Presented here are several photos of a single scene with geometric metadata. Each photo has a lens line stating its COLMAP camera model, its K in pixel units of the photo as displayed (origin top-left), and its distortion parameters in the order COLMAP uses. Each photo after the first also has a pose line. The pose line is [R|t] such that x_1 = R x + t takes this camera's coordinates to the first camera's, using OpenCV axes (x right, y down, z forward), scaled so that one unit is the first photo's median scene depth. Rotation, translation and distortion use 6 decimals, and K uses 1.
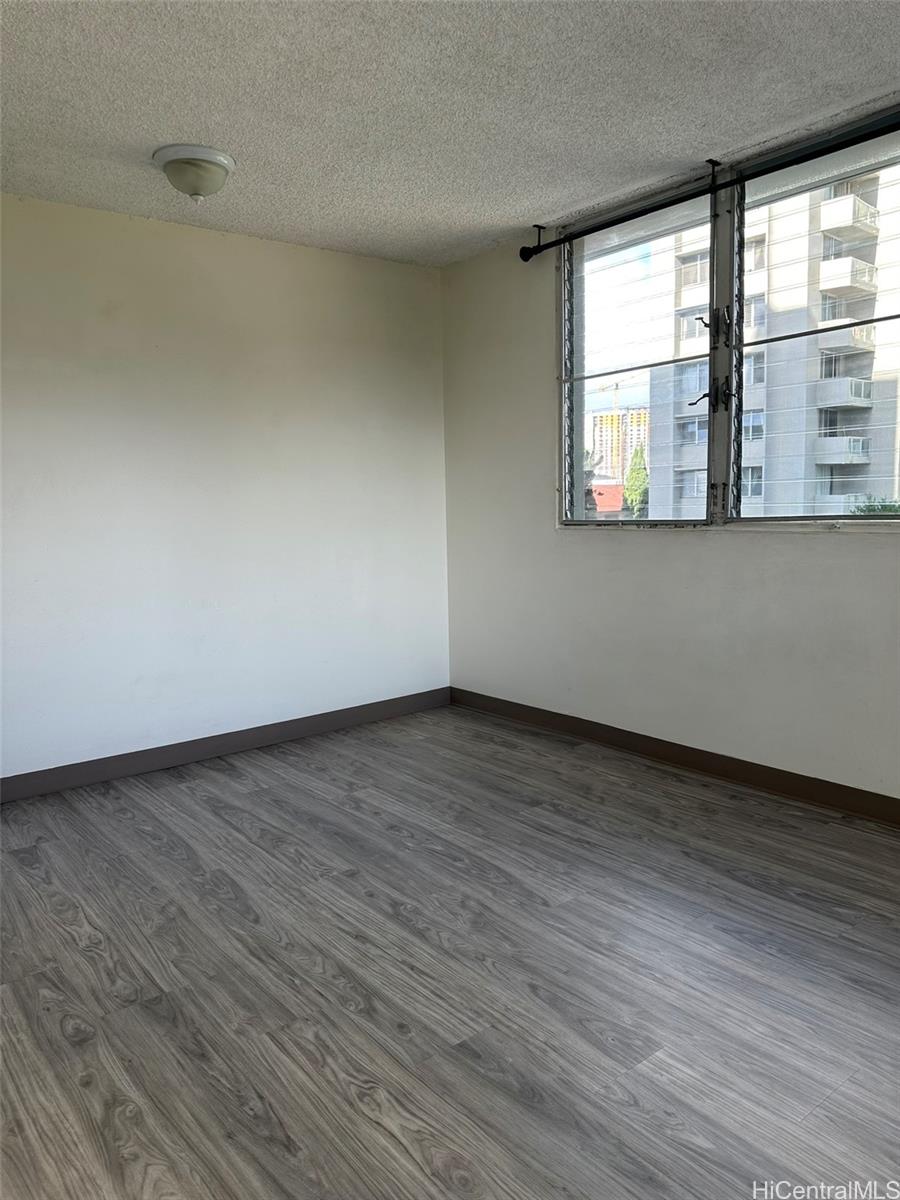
lens RADIAL K [[854.3, 0, 444.7], [0, 854.3, 598.7], [0, 0, 1]] dist [0.059395, -0.063296]
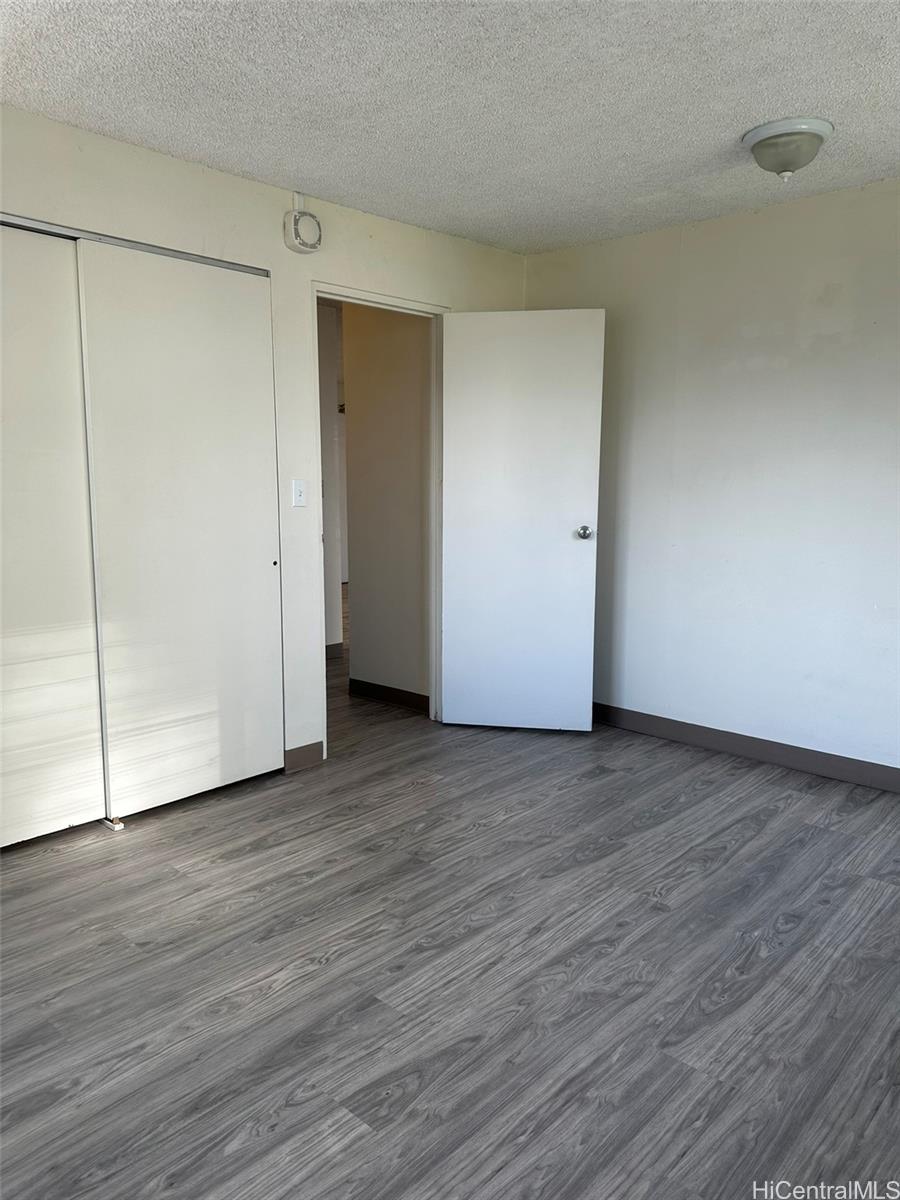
lens RADIAL K [[854.3, 0, 447.0], [0, 854.3, 604.3], [0, 0, 1]] dist [0.059395, -0.063296]
pose [[0.163390, 0.178483, -0.970282, 0.734373], [-0.126009, 0.979219, 0.158908, -0.129776], [0.978481, 0.096300, 0.182485, 0.589549]]
